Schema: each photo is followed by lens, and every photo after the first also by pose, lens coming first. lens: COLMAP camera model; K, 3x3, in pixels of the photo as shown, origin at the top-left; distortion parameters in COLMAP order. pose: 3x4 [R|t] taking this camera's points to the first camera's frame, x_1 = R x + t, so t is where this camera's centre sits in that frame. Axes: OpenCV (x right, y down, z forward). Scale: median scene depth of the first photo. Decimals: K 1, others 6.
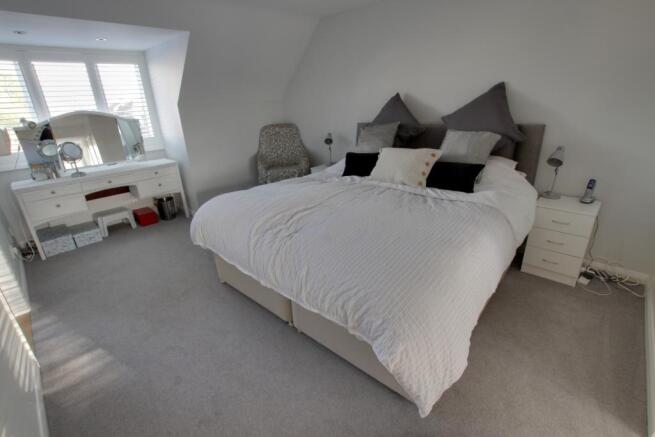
lens RADIAL K [[307.8, 0, 327.5], [0, 307.8, 218.5], [0, 0, 1]] dist [-0.019949, 0.000386]
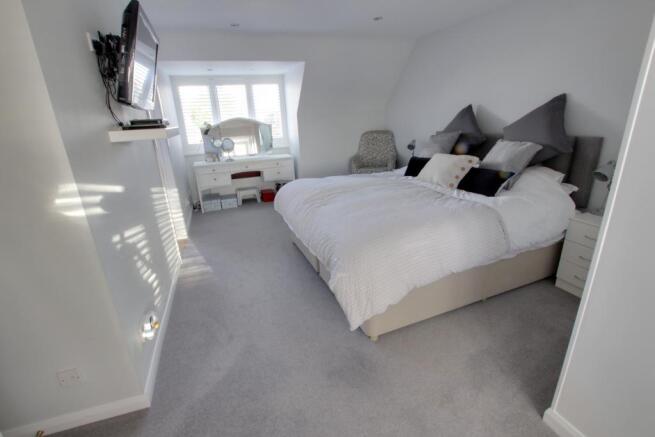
lens RADIAL K [[307.8, 0, 327.5], [0, 307.8, 218.5], [0, 0, 1]] dist [-0.019949, 0.000386]
pose [[0.897177, 0.143213, -0.417808, 0.278536], [-0.151734, 0.988337, 0.012951, 0.044911], [0.414790, 0.051776, 0.908443, -0.152277]]
